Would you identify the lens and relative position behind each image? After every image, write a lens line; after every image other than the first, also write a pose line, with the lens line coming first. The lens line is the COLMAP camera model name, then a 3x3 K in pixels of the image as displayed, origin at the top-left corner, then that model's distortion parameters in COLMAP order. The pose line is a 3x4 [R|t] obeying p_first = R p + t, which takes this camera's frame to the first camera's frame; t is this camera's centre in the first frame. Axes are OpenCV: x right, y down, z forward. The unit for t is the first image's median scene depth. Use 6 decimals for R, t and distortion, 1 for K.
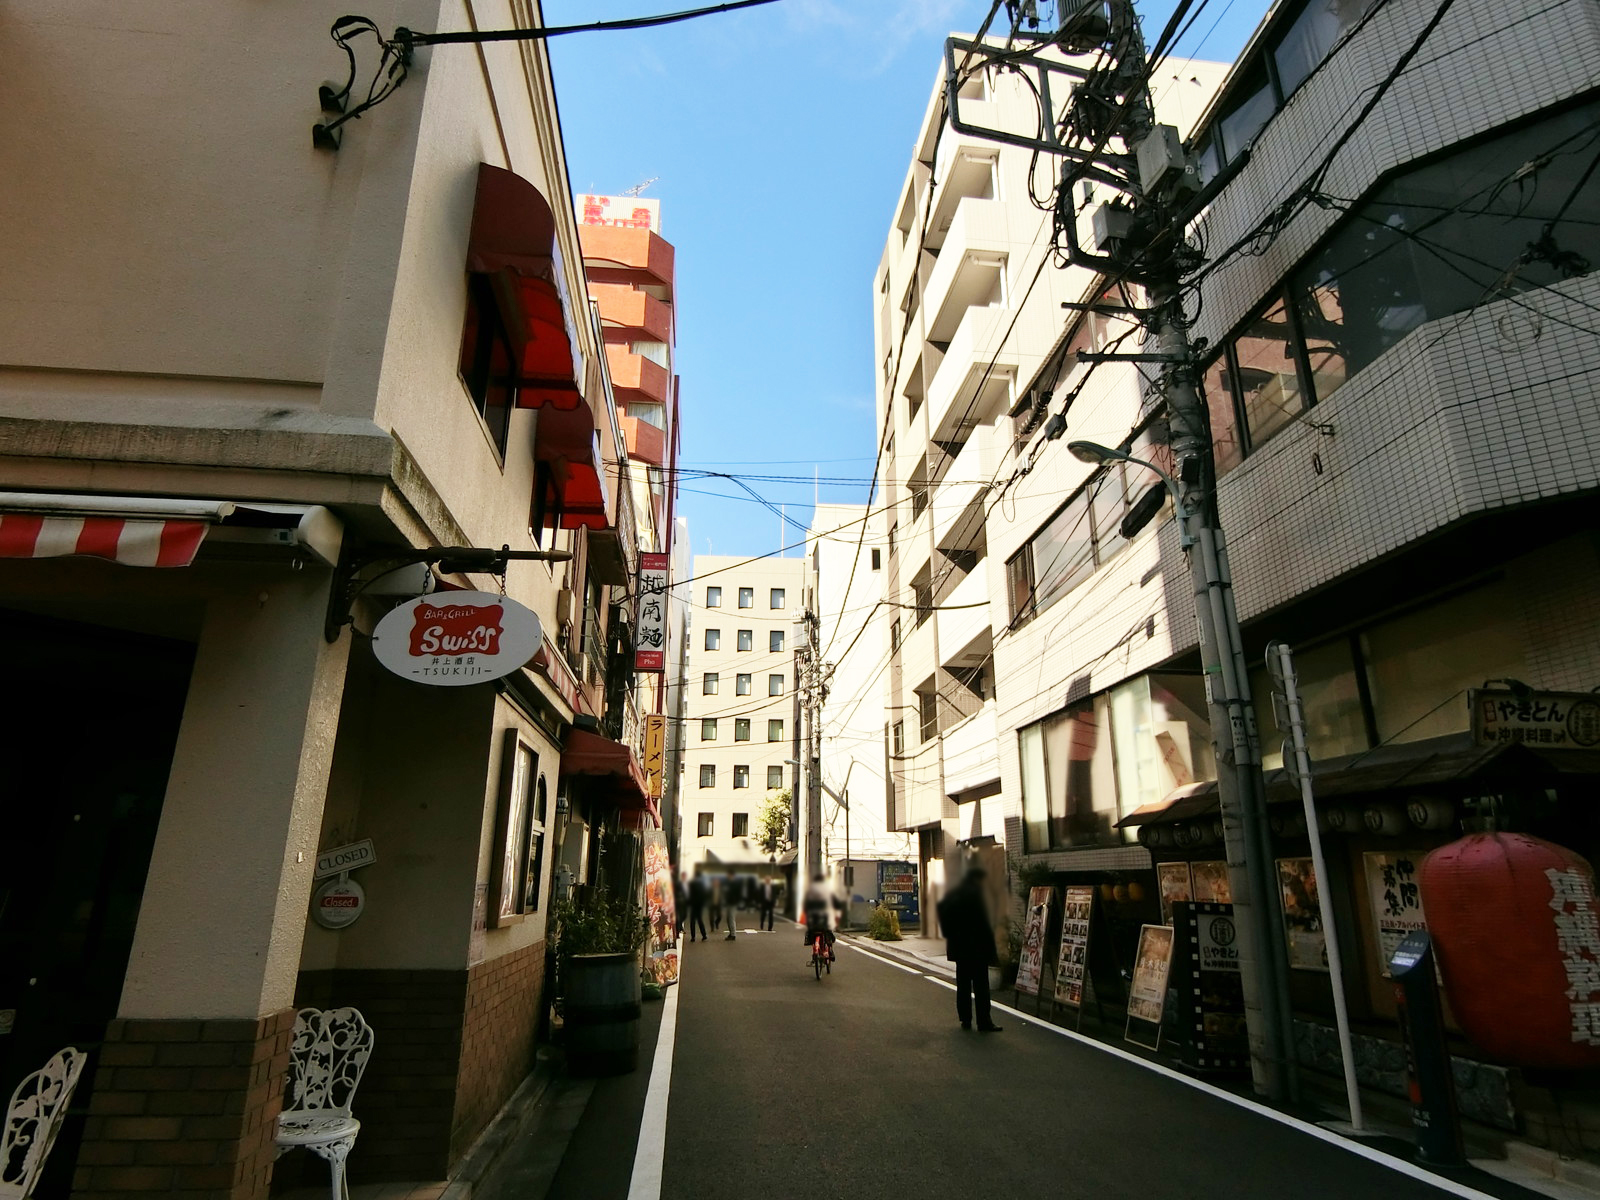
lens RADIAL K [[916.9, 0, 802.8], [0, 916.9, 596.7], [0, 0, 1]] dist [0.000731, 0.000079]
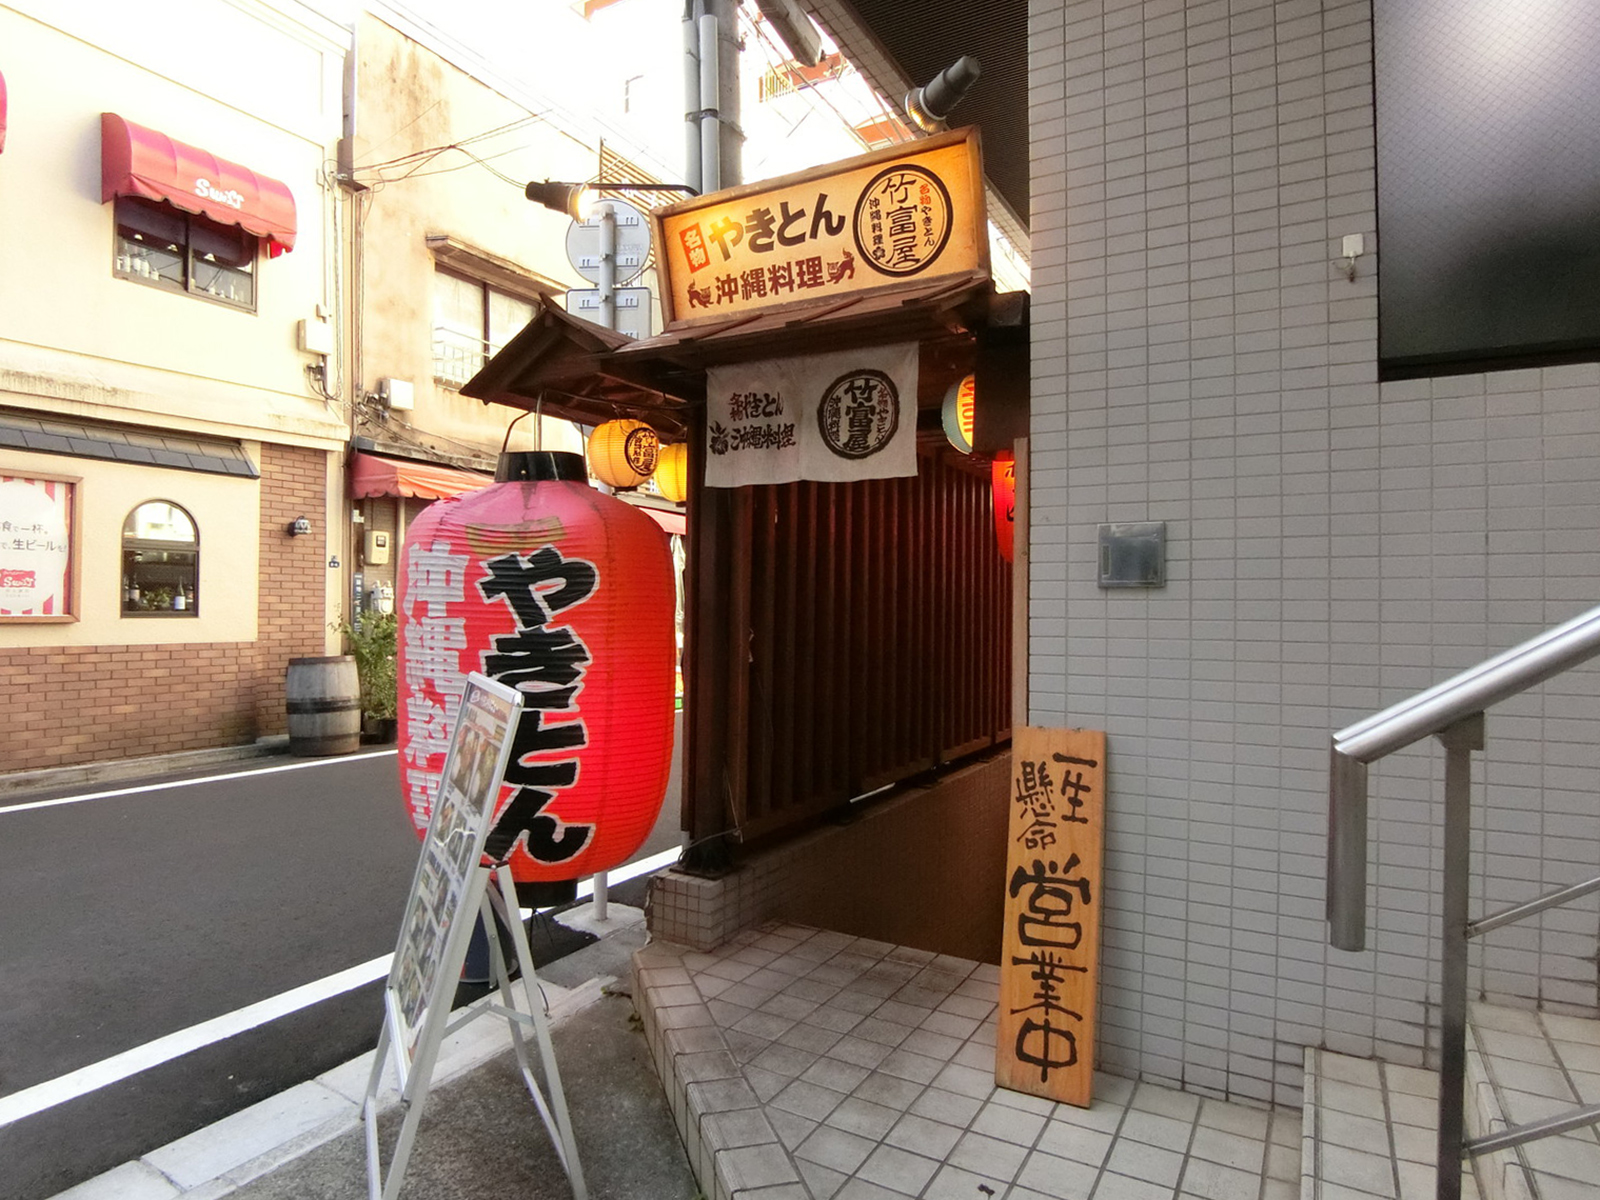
lens RADIAL K [[916.9, 0, 797.0], [0, 916.9, 605.2], [0, 0, 1]] dist [0.000731, 0.000079]
pose [[0.791705, -0.000554, -0.610904, 1.094782], [0.188585, 0.951381, 0.243535, 0.198360], [0.581068, -0.308015, 0.753317, 0.584356]]
